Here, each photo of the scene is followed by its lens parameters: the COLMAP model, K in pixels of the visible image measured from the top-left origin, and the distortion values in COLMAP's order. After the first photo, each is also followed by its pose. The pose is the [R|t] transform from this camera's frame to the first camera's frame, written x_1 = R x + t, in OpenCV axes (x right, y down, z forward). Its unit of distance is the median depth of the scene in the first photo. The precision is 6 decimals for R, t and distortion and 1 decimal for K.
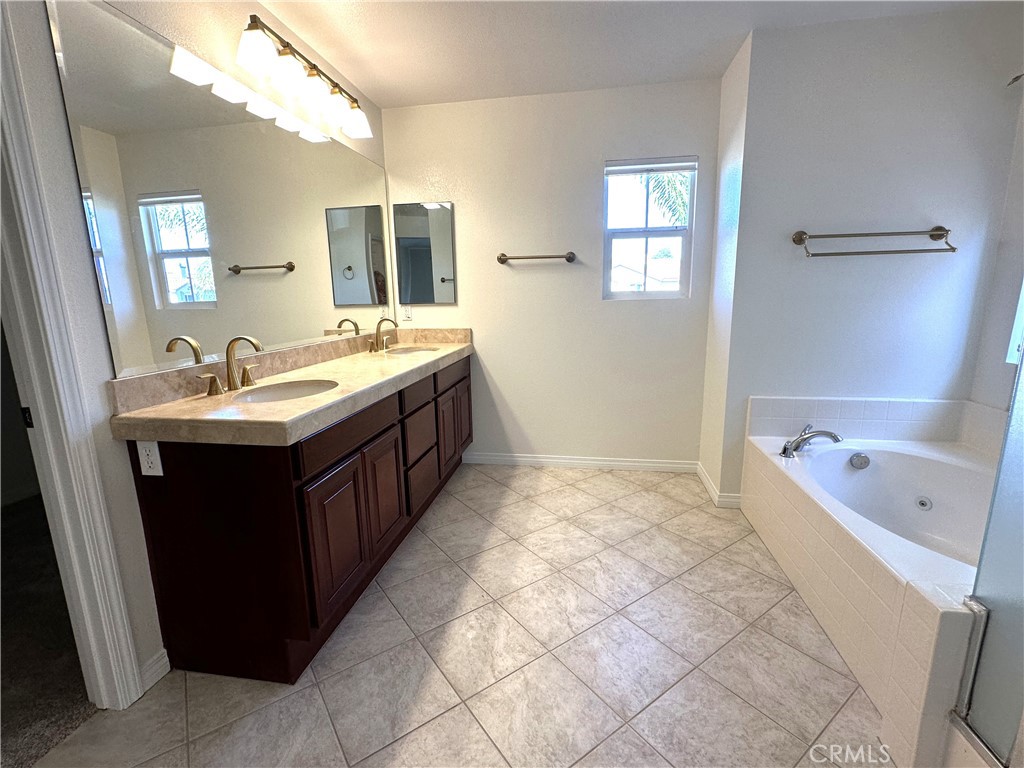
lens RADIAL K [[468.1, 0, 510.9], [0, 468.1, 386.2], [0, 0, 1]] dist [-0.001501, 0.001690]
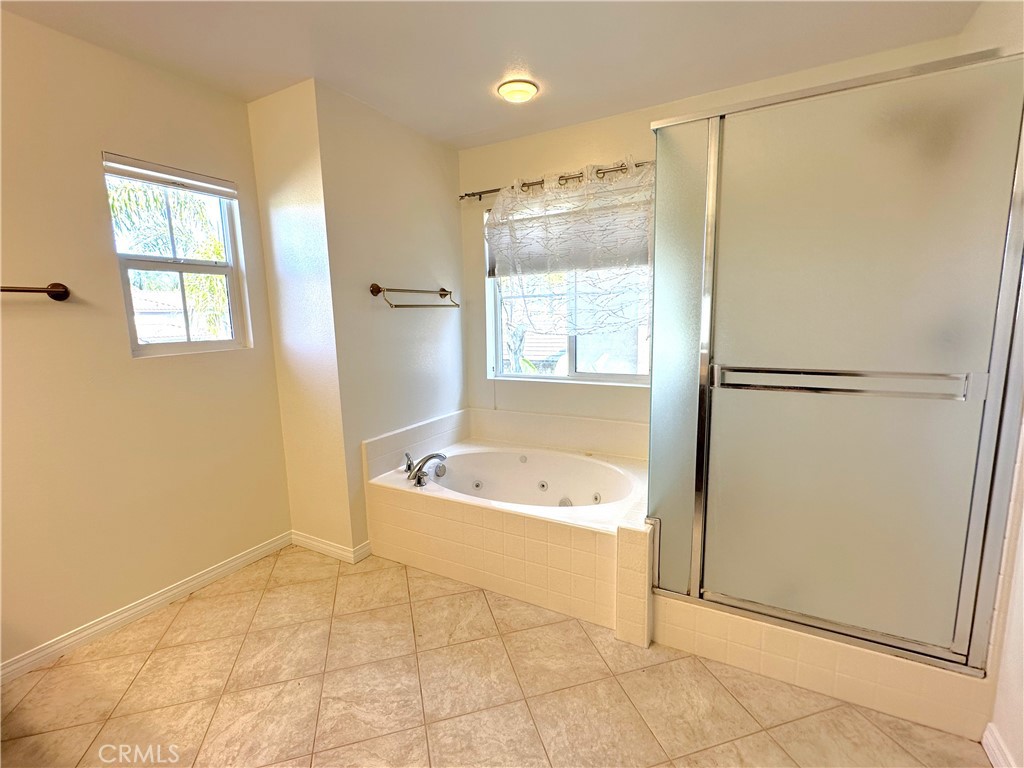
lens RADIAL K [[468.1, 0, 511.2], [0, 468.1, 385.4], [0, 0, 1]] dist [-0.001501, 0.001690]
pose [[0.332431, -0.131589, 0.933902, -0.312010], [0.199960, 0.977541, 0.066560, -0.101594], [-0.921686, 0.164617, 0.351278, 0.338698]]
